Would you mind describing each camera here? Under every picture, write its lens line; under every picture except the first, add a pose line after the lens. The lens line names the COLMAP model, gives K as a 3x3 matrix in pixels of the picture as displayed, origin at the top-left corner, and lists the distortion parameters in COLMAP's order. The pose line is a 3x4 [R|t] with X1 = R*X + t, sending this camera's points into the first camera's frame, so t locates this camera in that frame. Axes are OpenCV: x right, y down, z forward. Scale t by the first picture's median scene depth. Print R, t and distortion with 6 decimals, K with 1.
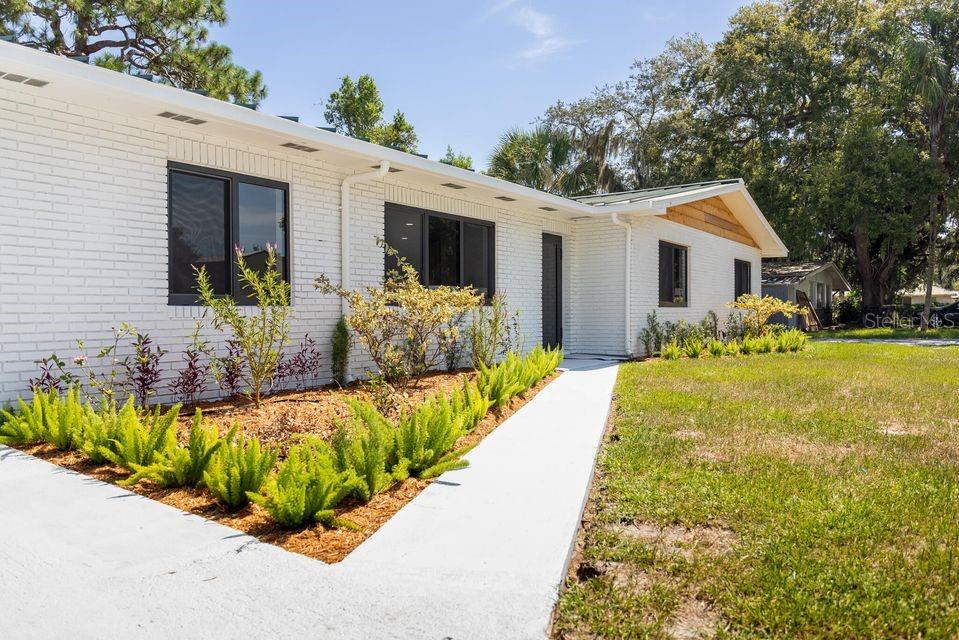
lens RADIAL K [[652.0, 0, 479.5], [0, 652.0, 320.0], [0, 0, 1]] dist [-0.021189, -0.003037]
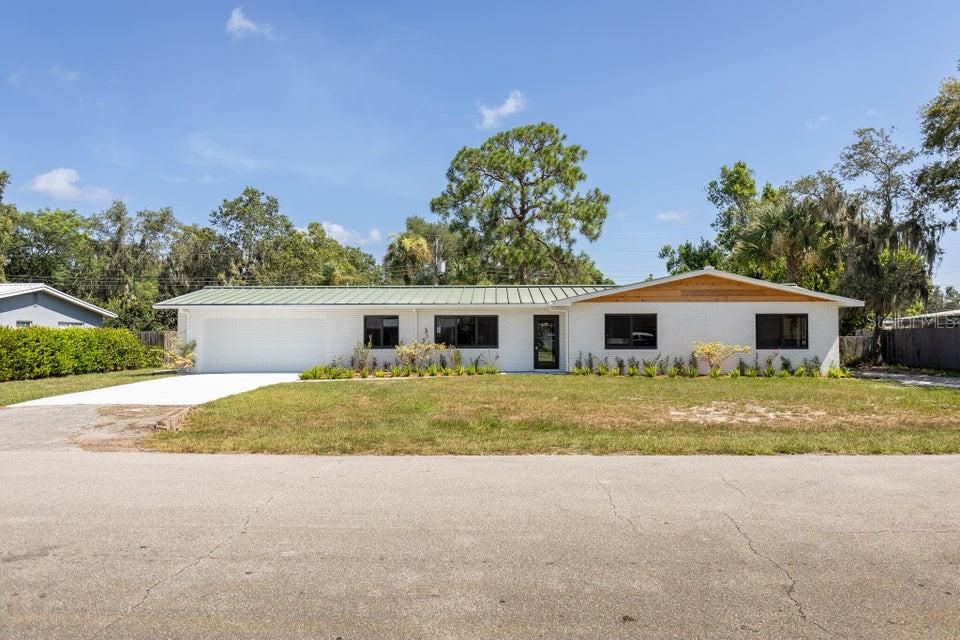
lens RADIAL K [[652.7, 0, 480.0], [0, 652.7, 320.0], [0, 0, 1]] dist [-0.021189, -0.003037]
pose [[0.541796, -0.015544, -0.840366, 2.354967], [-0.013935, 0.999525, -0.027472, -0.071309], [0.840394, 0.026595, 0.541322, -0.461170]]
